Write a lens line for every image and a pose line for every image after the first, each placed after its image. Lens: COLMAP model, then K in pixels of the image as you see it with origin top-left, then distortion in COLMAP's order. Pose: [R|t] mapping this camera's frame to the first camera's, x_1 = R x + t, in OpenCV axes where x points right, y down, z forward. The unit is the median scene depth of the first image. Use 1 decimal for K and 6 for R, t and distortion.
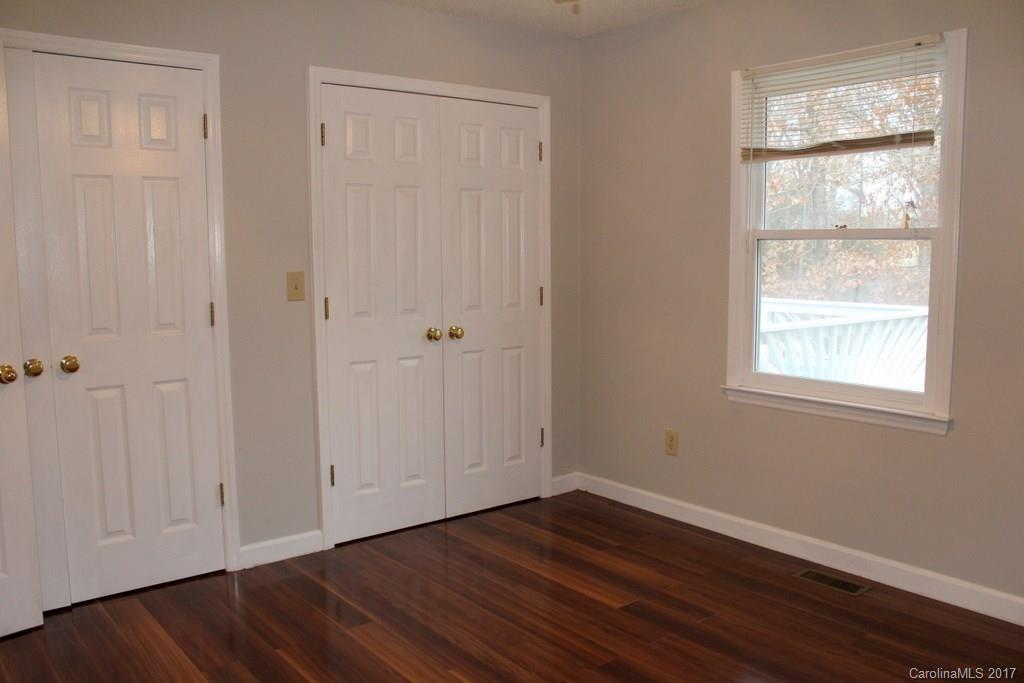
lens RADIAL K [[871.2, 0, 513.4], [0, 871.2, 342.7], [0, 0, 1]] dist [-0.128354, 0.068041]
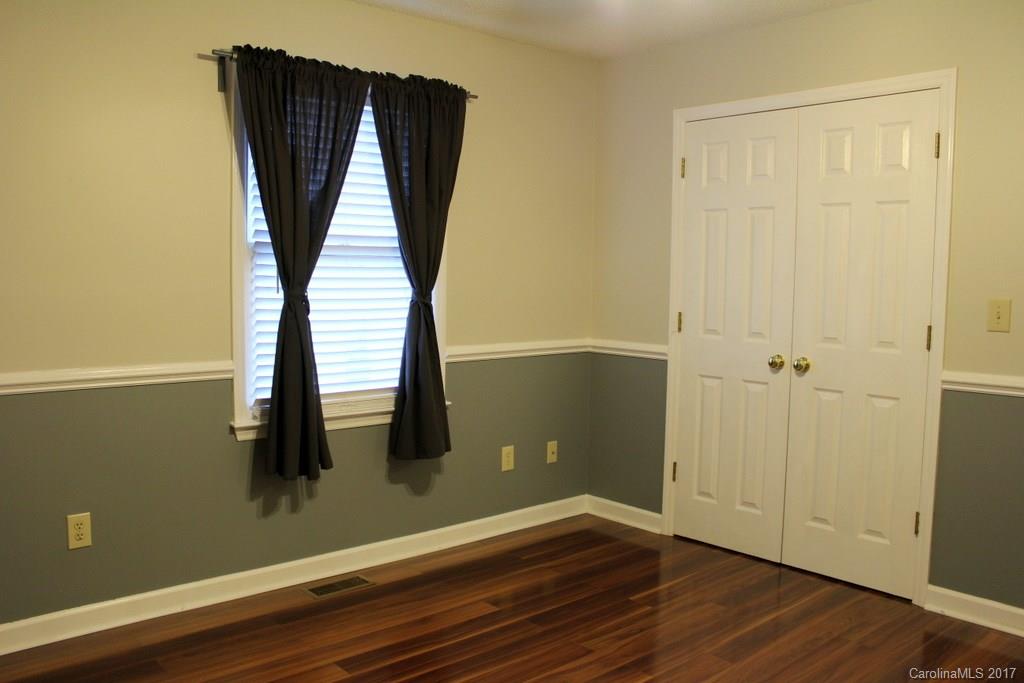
lens RADIAL K [[871.2, 0, 510.0], [0, 871.2, 336.0], [0, 0, 1]] dist [-0.128354, 0.068041]
pose [[0.056363, 0.087486, -0.994570, 0.807535], [-0.118755, 0.989669, 0.080325, -0.077851], [0.991323, 0.113583, 0.066171, 0.642301]]
